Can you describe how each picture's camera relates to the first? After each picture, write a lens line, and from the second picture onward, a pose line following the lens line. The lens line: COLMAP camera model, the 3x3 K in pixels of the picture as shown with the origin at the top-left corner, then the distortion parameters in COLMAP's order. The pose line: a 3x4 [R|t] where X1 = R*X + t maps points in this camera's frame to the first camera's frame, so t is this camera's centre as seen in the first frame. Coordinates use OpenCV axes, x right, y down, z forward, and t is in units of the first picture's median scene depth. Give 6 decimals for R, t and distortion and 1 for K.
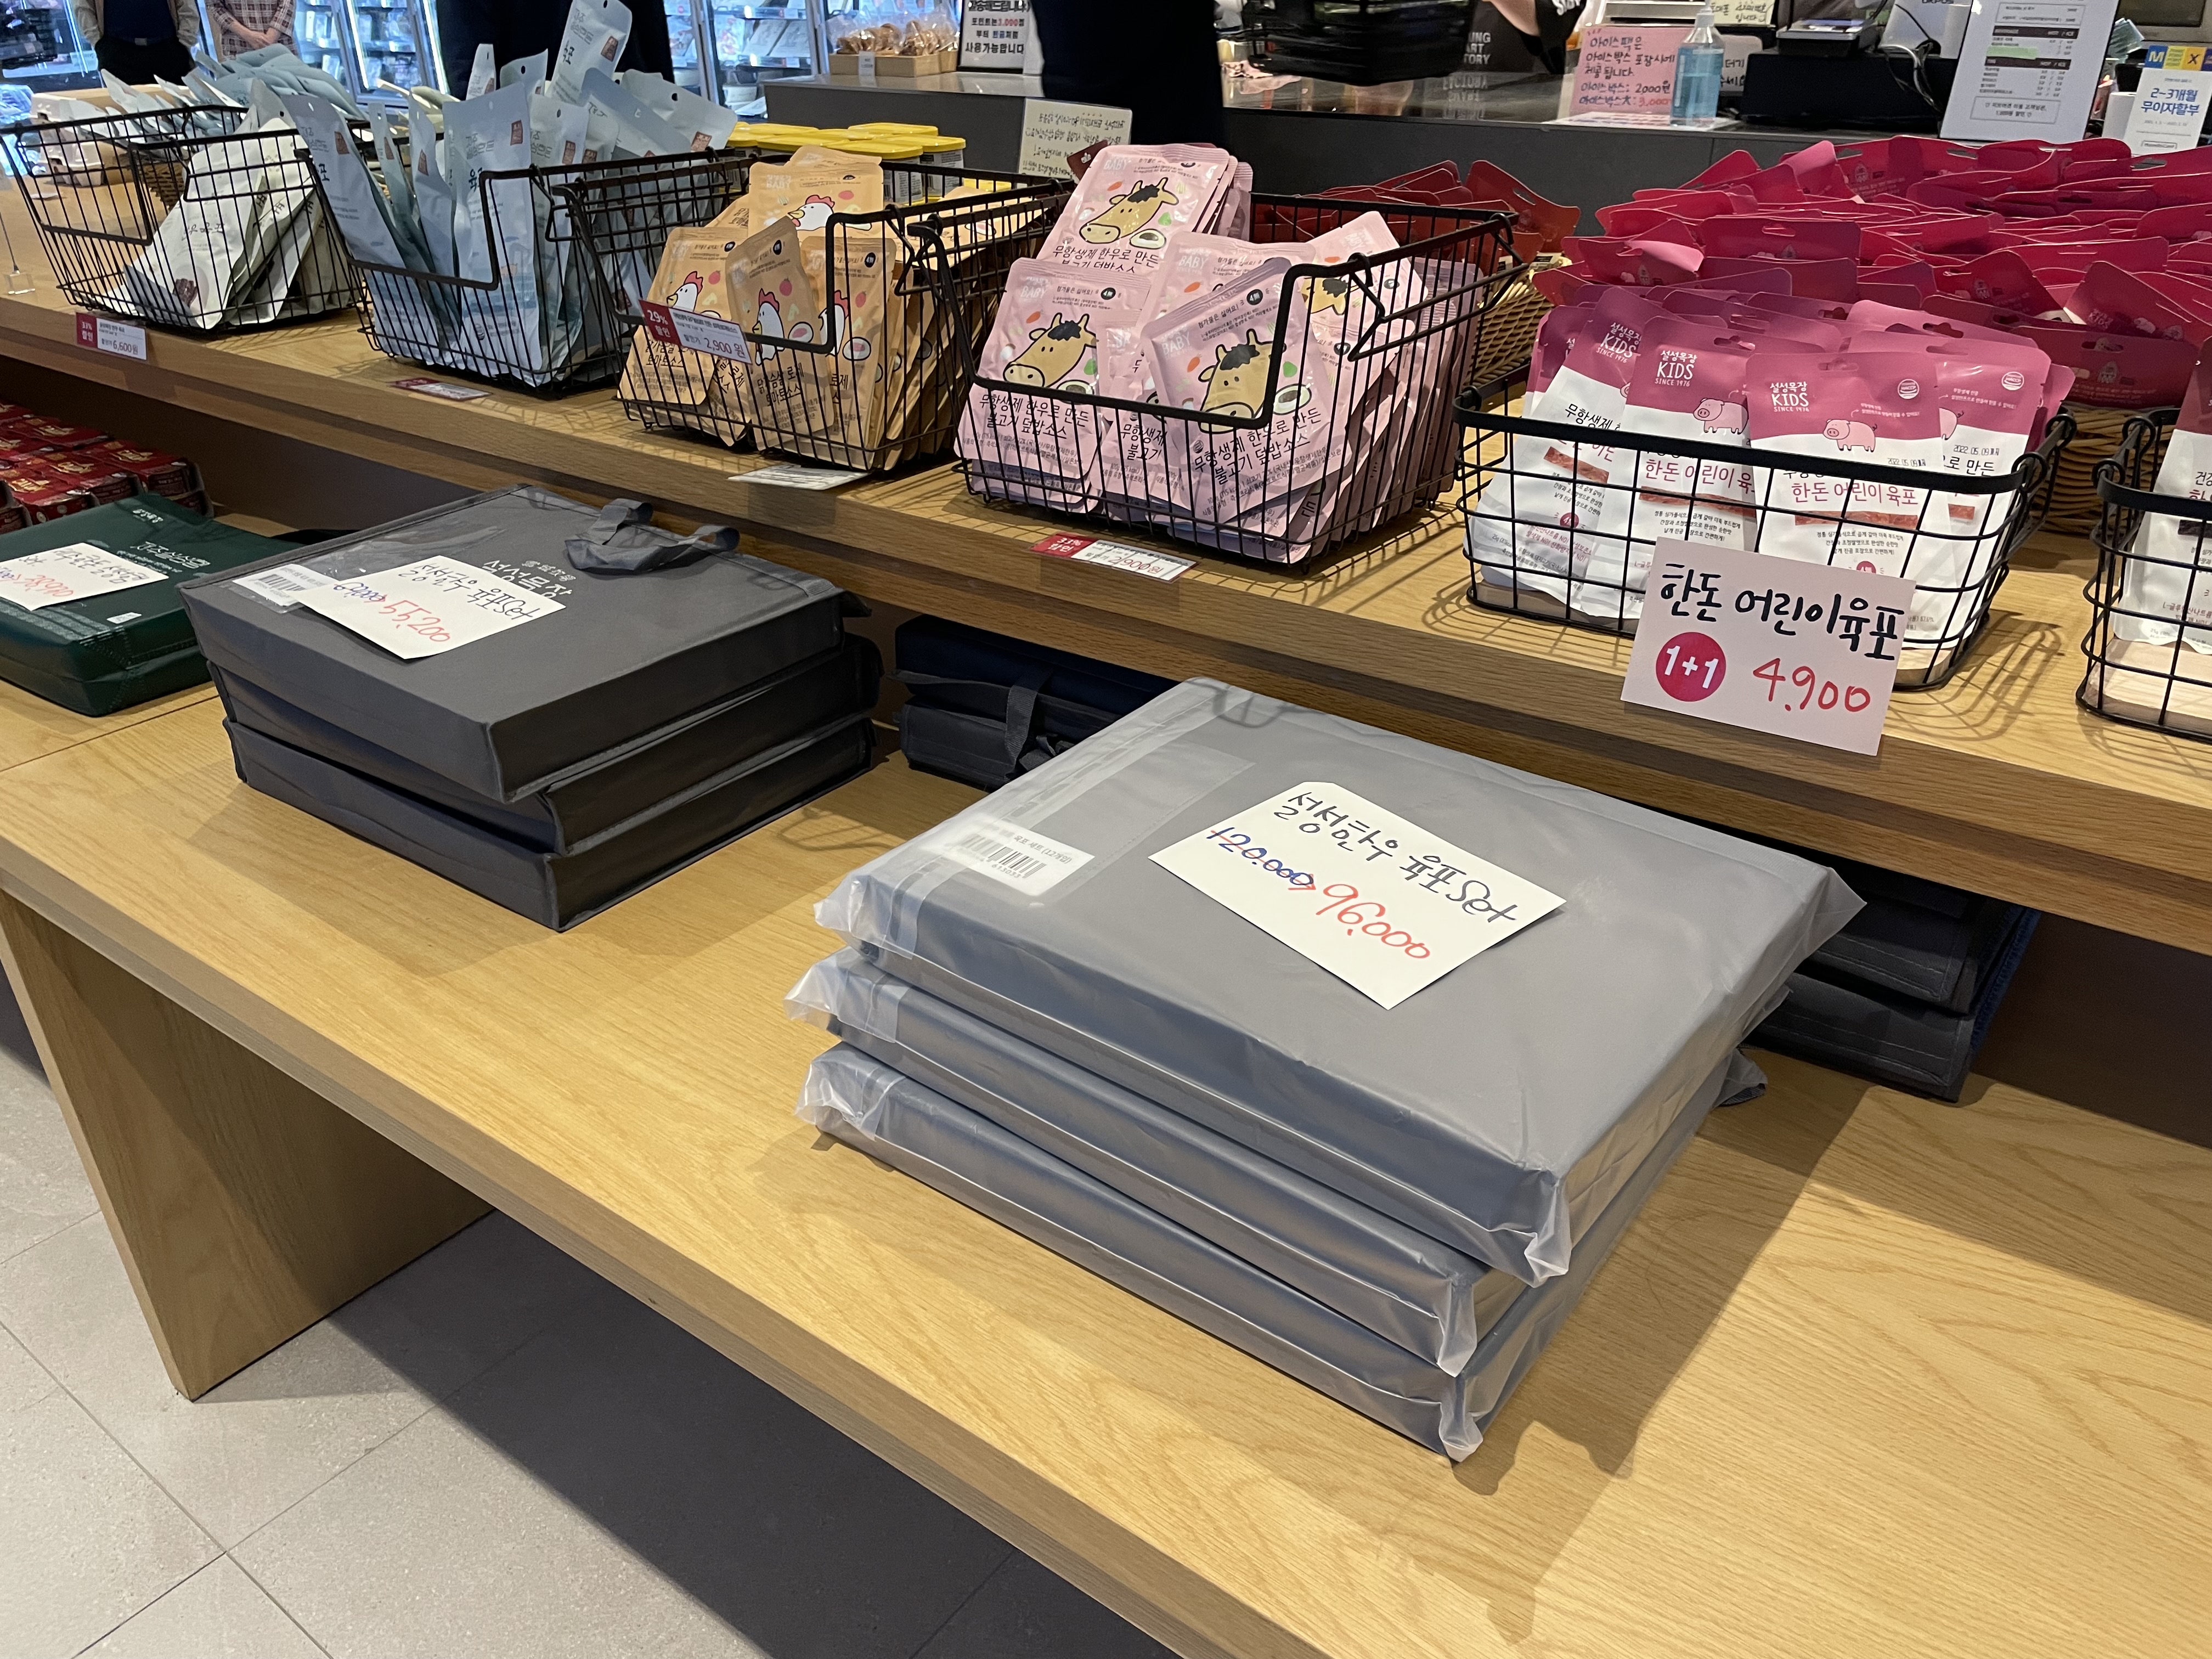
lens RADIAL K [[1687.0, 0, 1114.2], [0, 1687.0, 838.3], [0, 0, 1]] dist [0.065070, -0.081760]
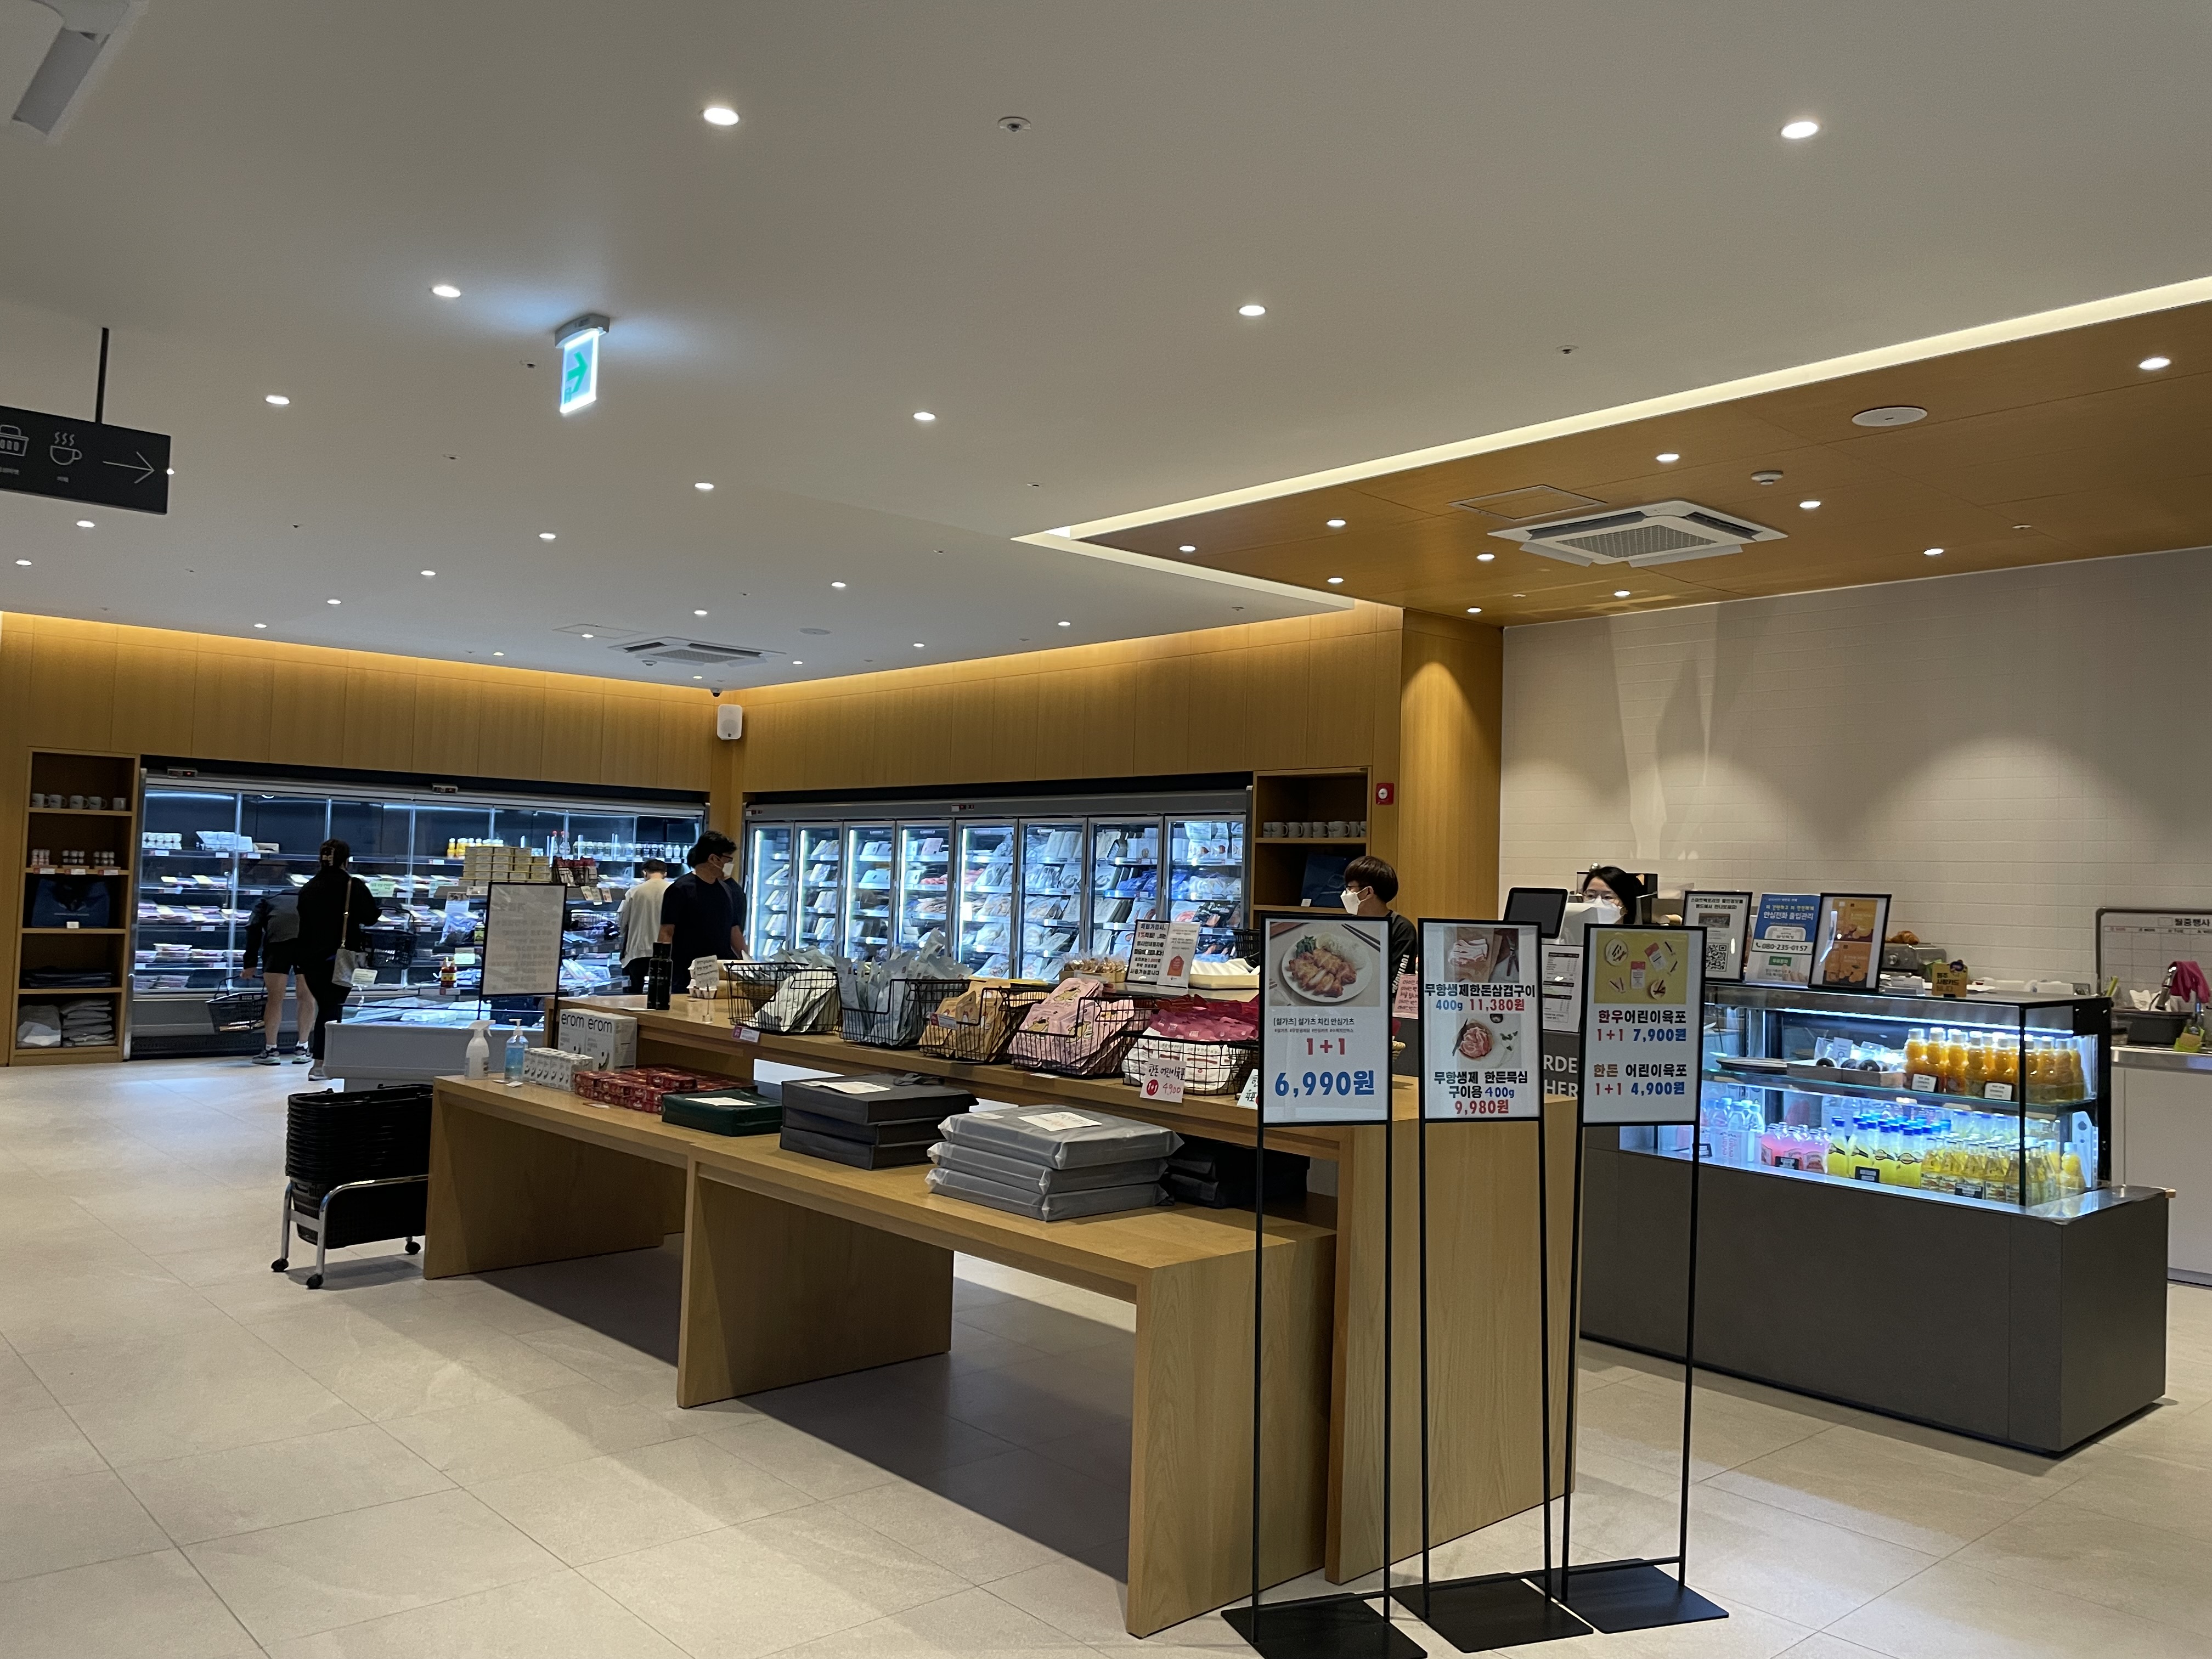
lens RADIAL K [[1687.0, 0, 1112.6], [0, 1687.0, 811.7], [0, 0, 1]] dist [0.065070, -0.081760]
pose [[0.982353, 0.039015, -0.182921, 0.555673], [-0.128404, 0.851794, -0.507897, 0.822297], [0.135995, 0.522422, 0.841772, -1.630134]]
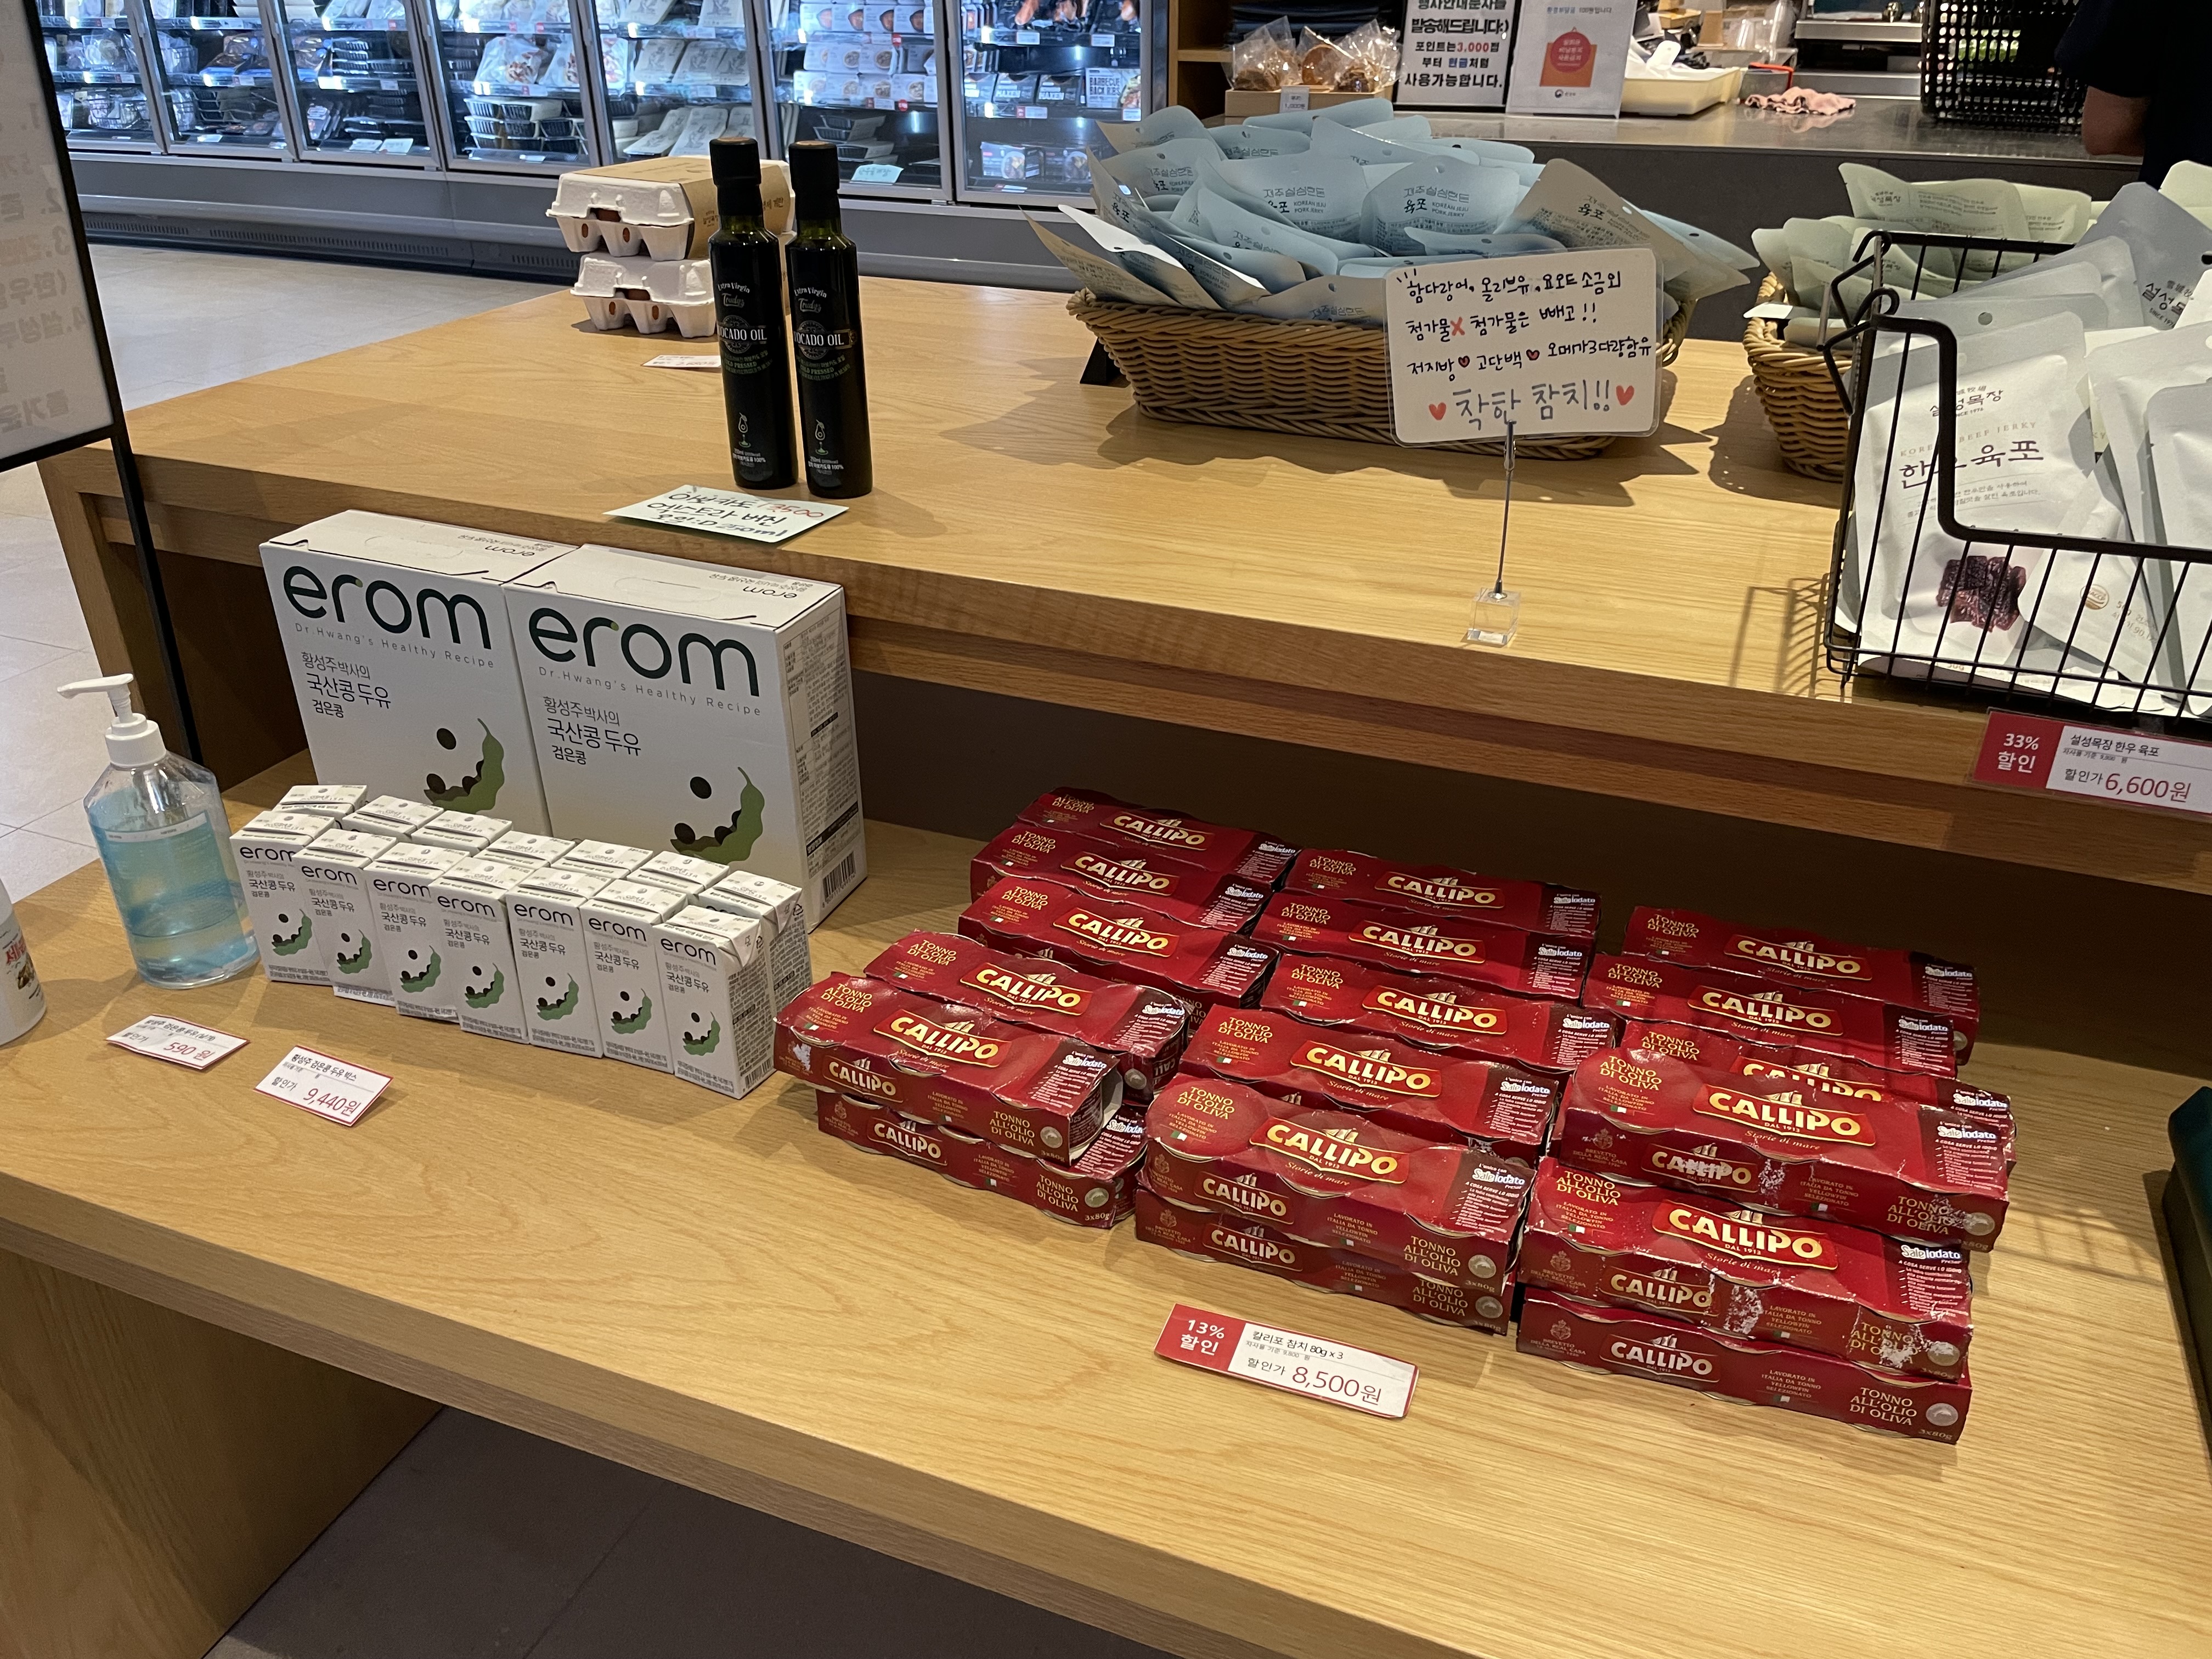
lens RADIAL K [[1687.0, 0, 1100.7], [0, 1687.0, 839.5], [0, 0, 1]] dist [0.065070, -0.081760]
pose [[0.965756, -0.115611, 0.232270, -1.089155], [0.116594, 0.993134, 0.009540, -0.349797], [-0.231778, 0.017867, 0.972605, 0.686822]]
